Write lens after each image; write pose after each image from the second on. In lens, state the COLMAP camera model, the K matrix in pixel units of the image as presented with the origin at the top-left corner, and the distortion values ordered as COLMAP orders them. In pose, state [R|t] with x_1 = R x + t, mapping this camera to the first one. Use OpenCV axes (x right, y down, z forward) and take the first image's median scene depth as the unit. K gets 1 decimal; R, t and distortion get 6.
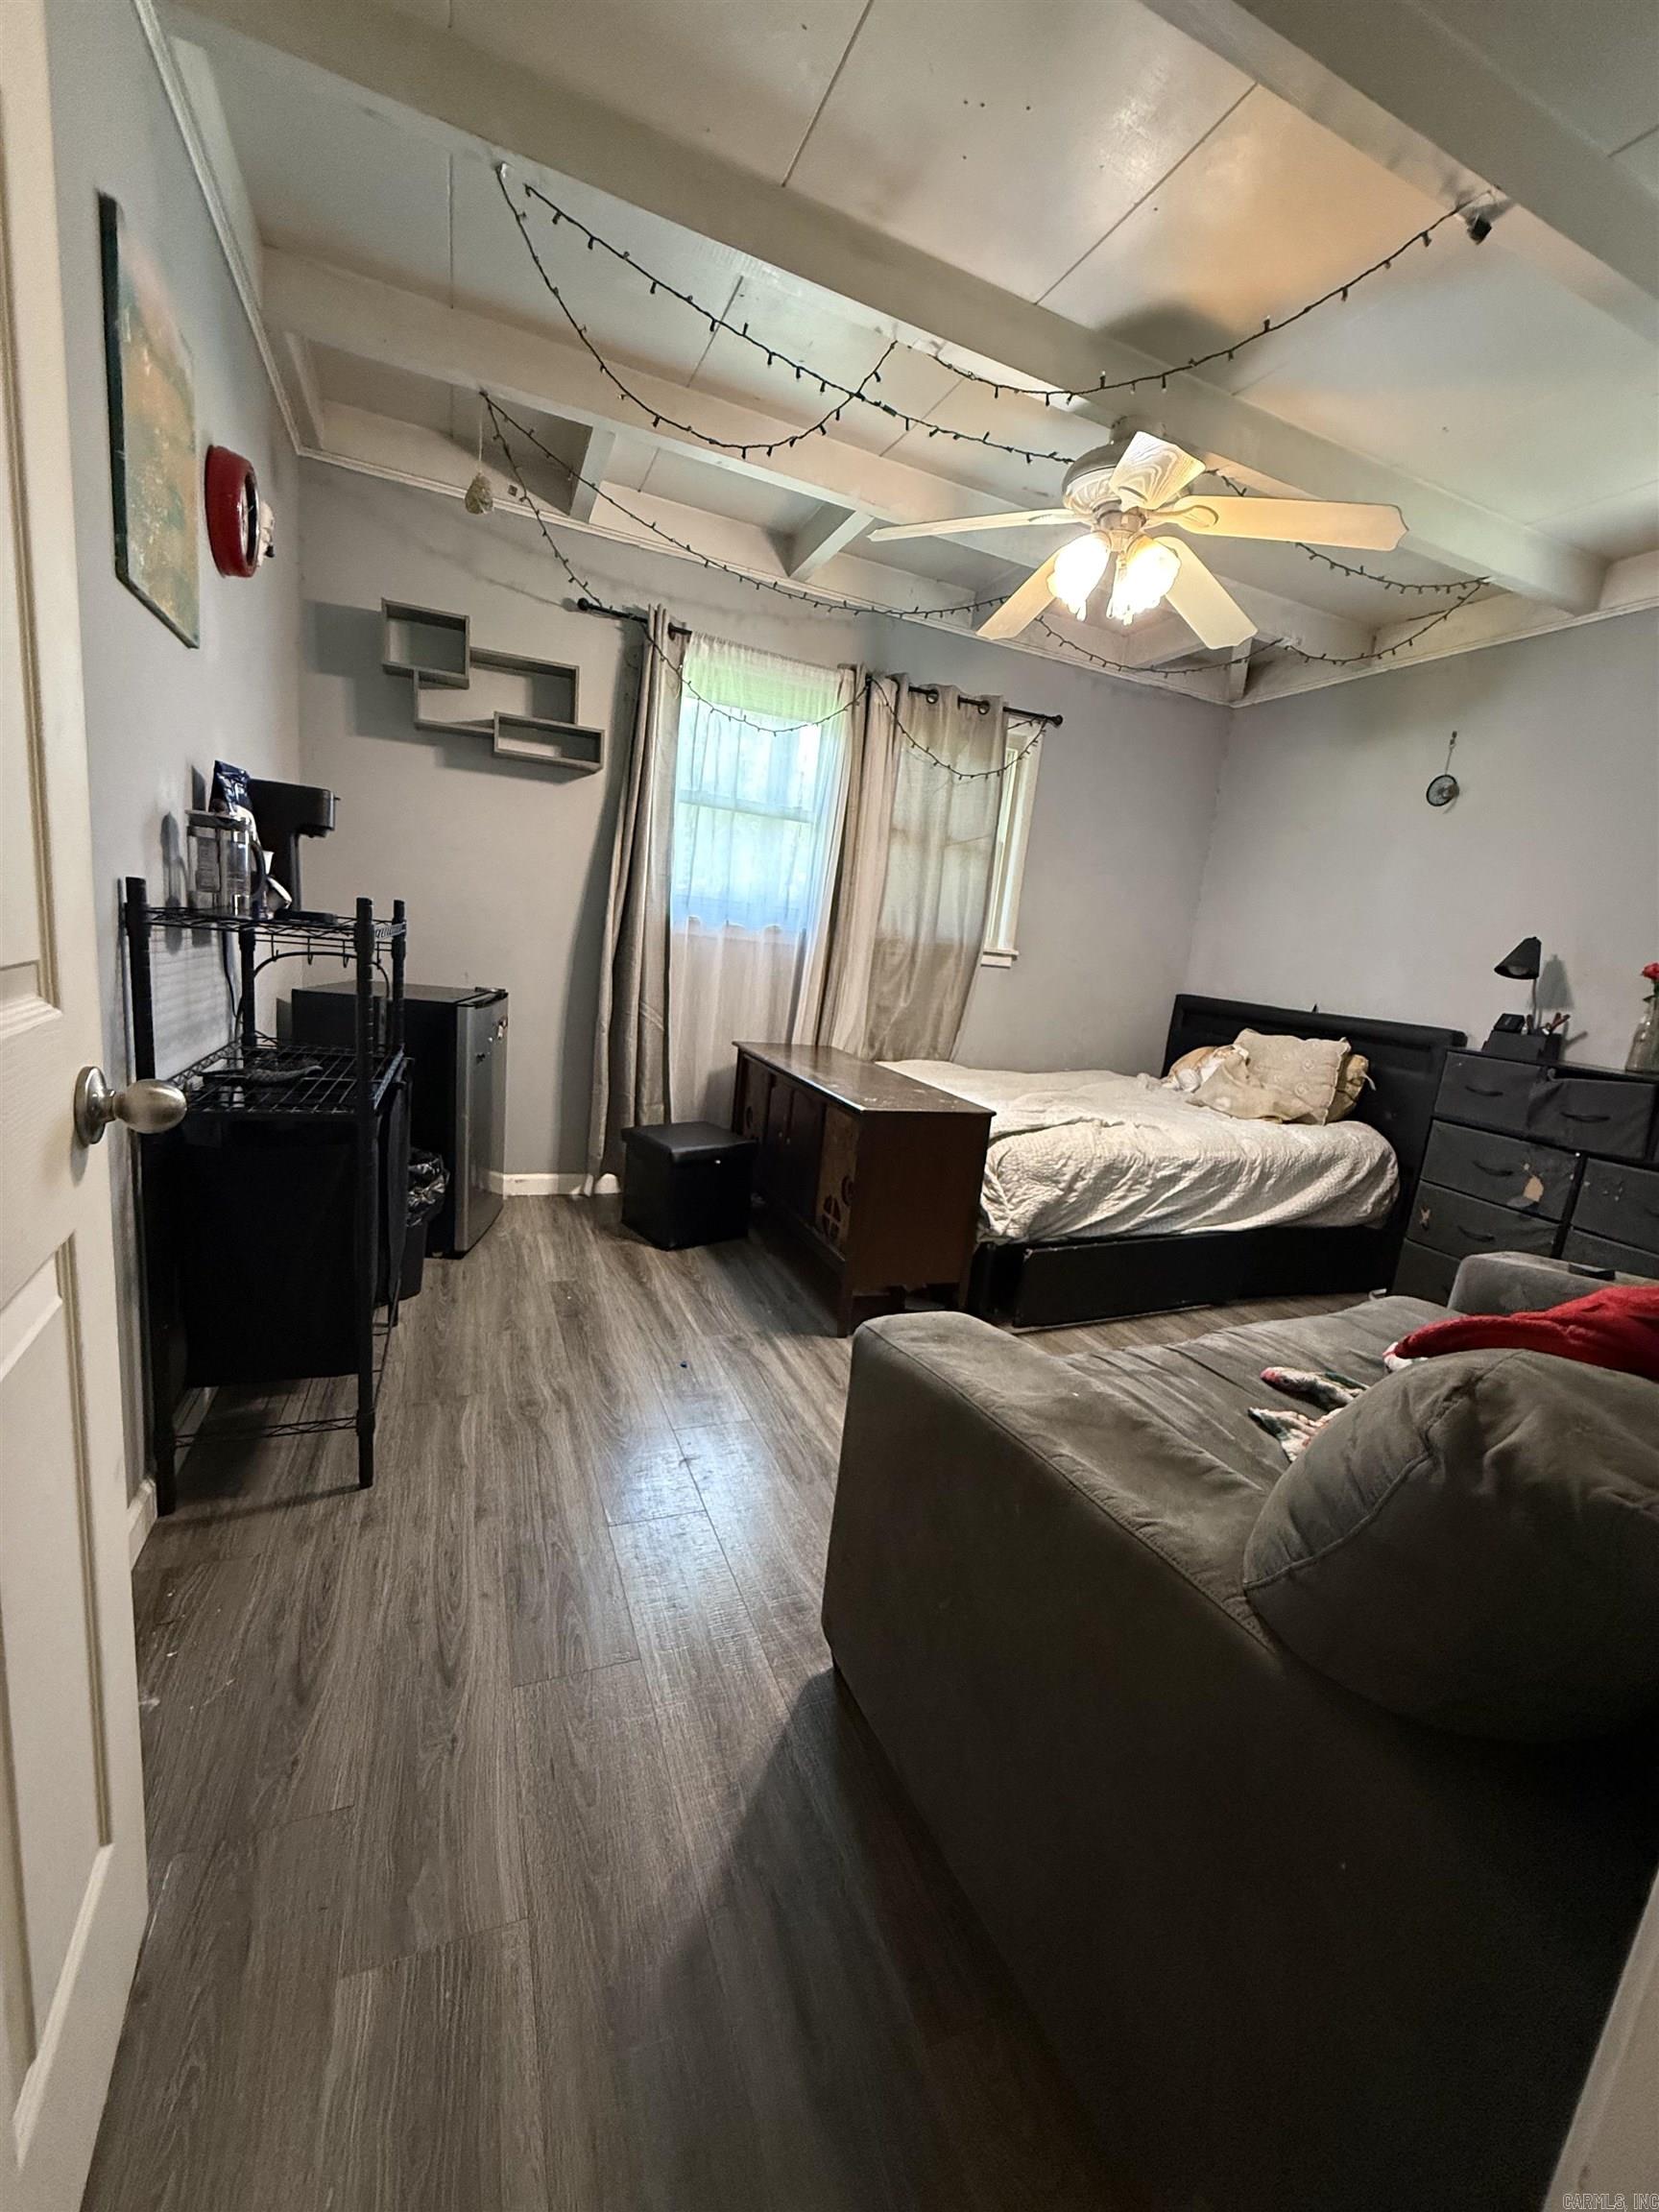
lens RADIAL K [[883.5, 0, 836.2], [0, 883.5, 1106.2], [0, 0, 1]] dist [-0.000429, 0.000130]
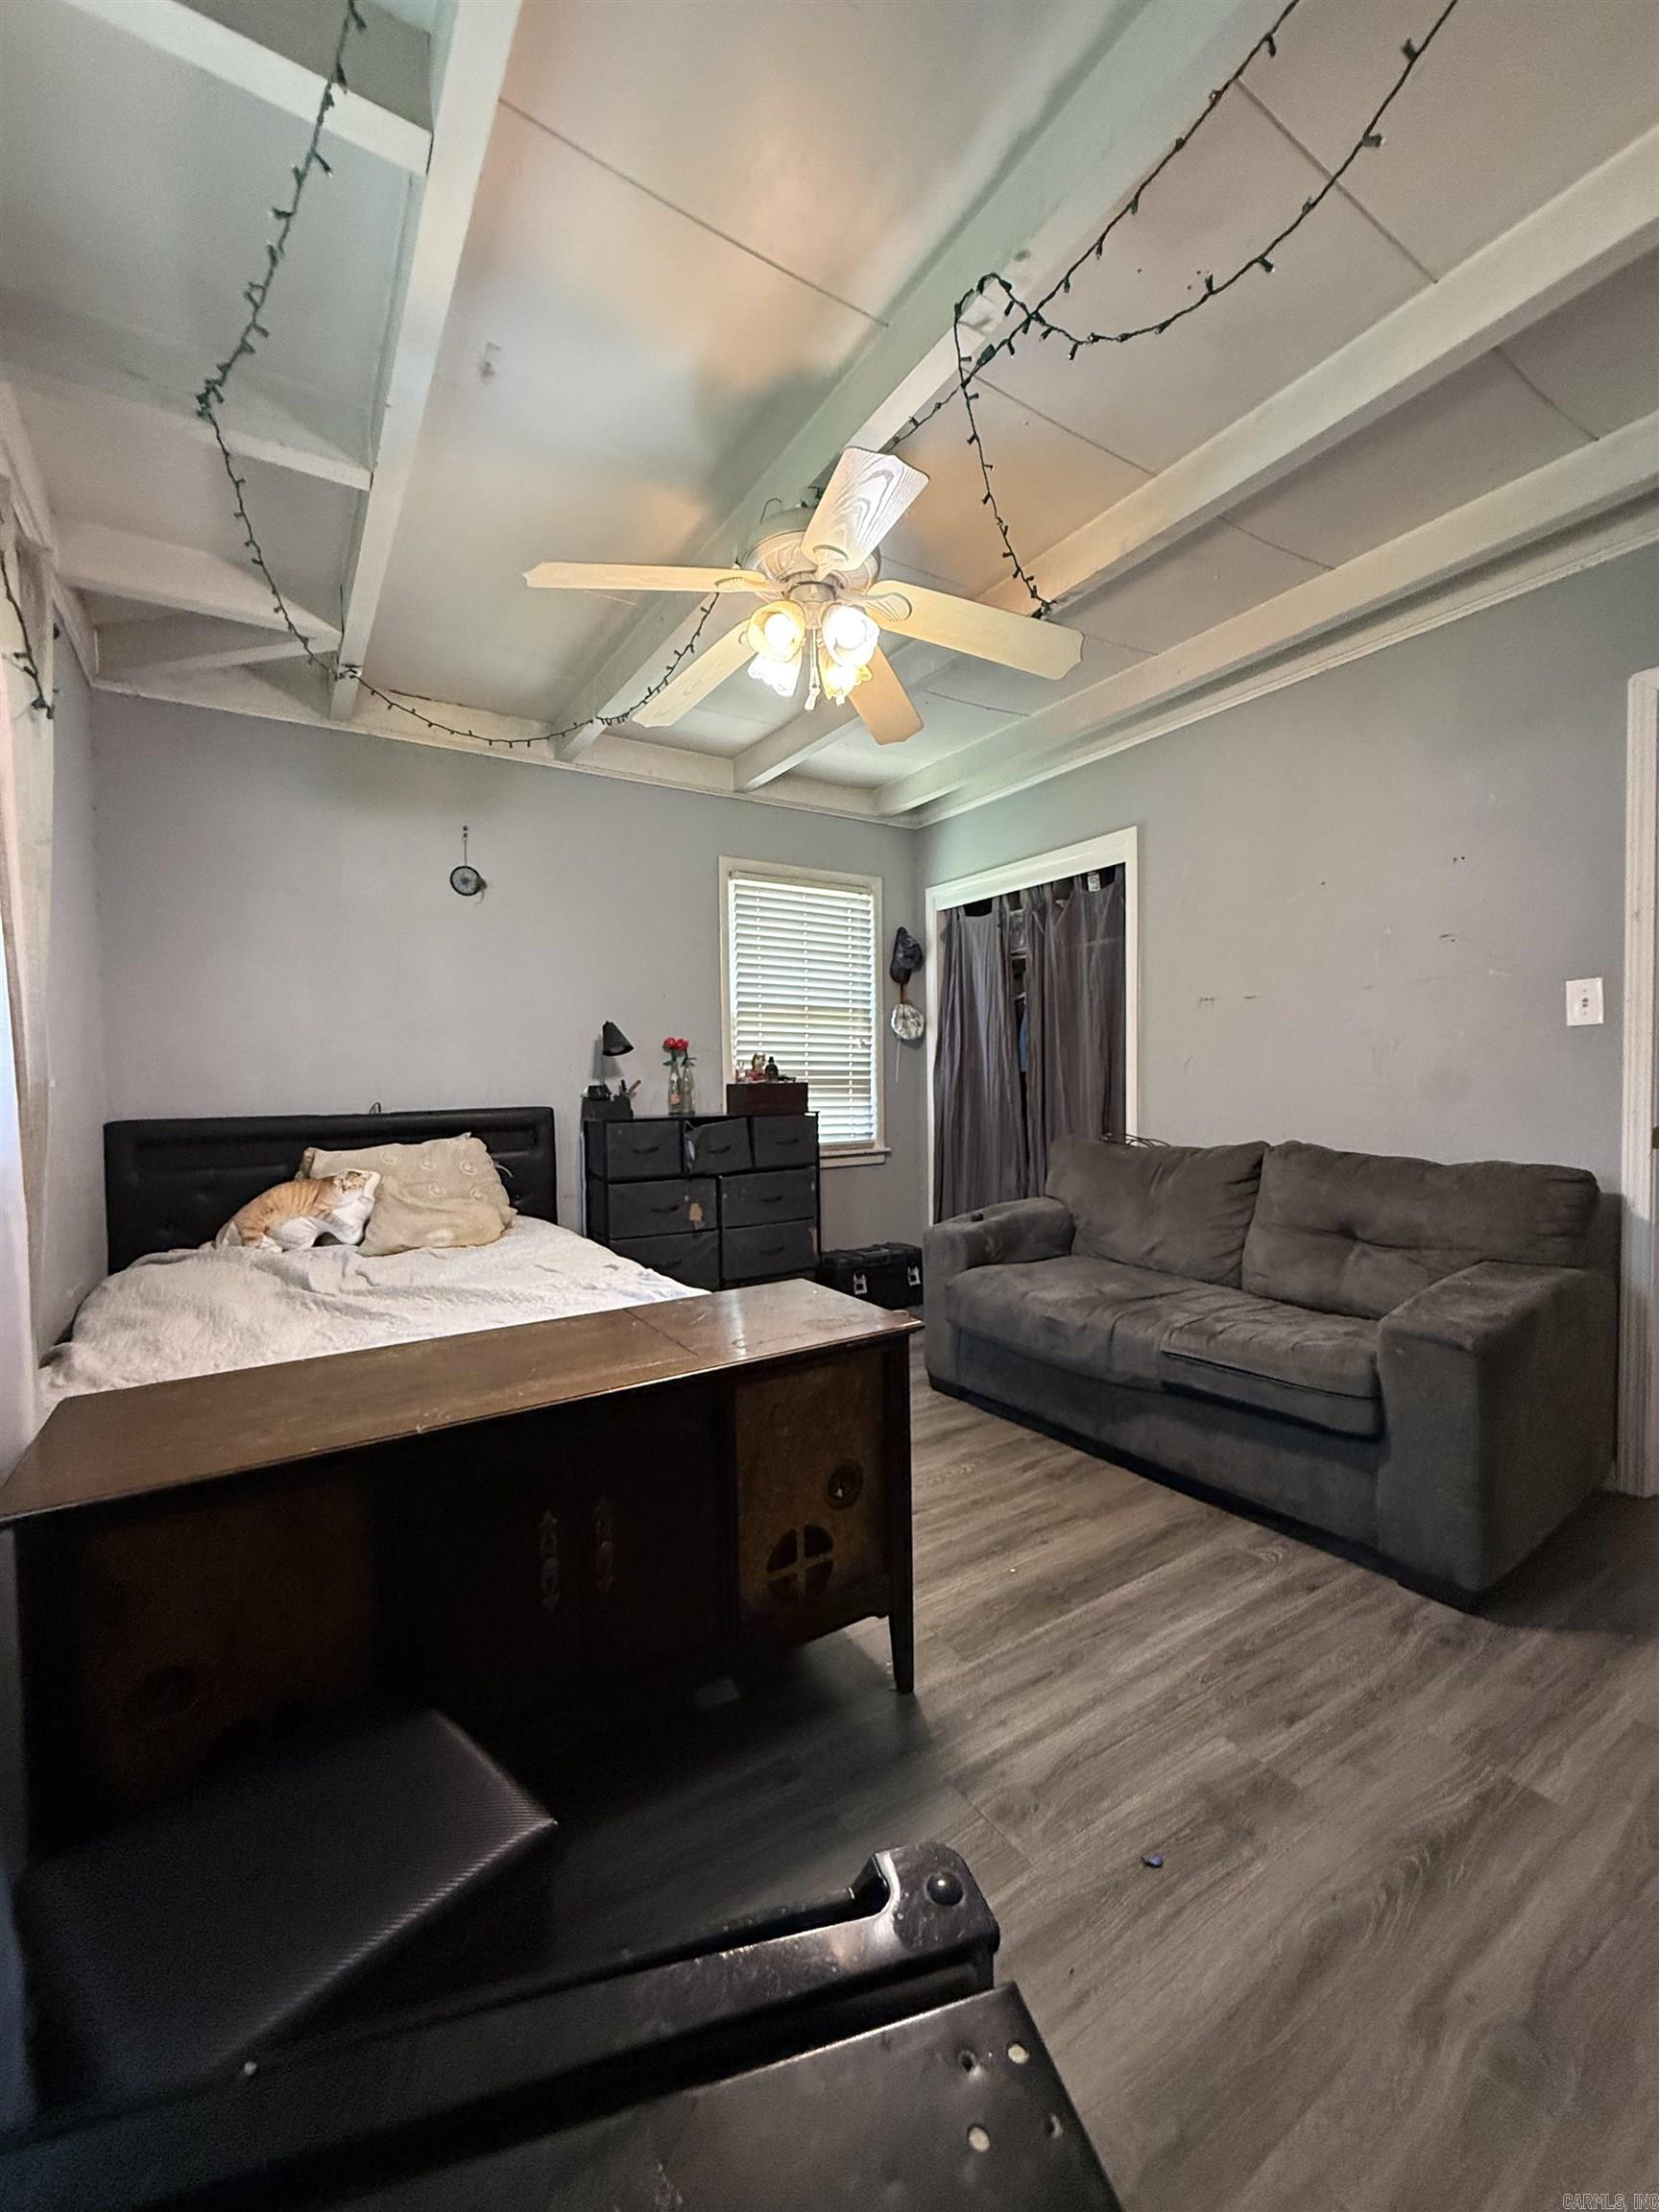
lens RADIAL K [[883.5, 0, 833.3], [0, 883.5, 1104.0], [0, 0, 1]] dist [-0.000429, 0.000130]
pose [[-0.175333, -0.129887, 0.975904, -0.576960], [0.185907, 0.969057, 0.162376, -0.271994], [-0.966797, 0.209898, -0.145760, 1.109626]]
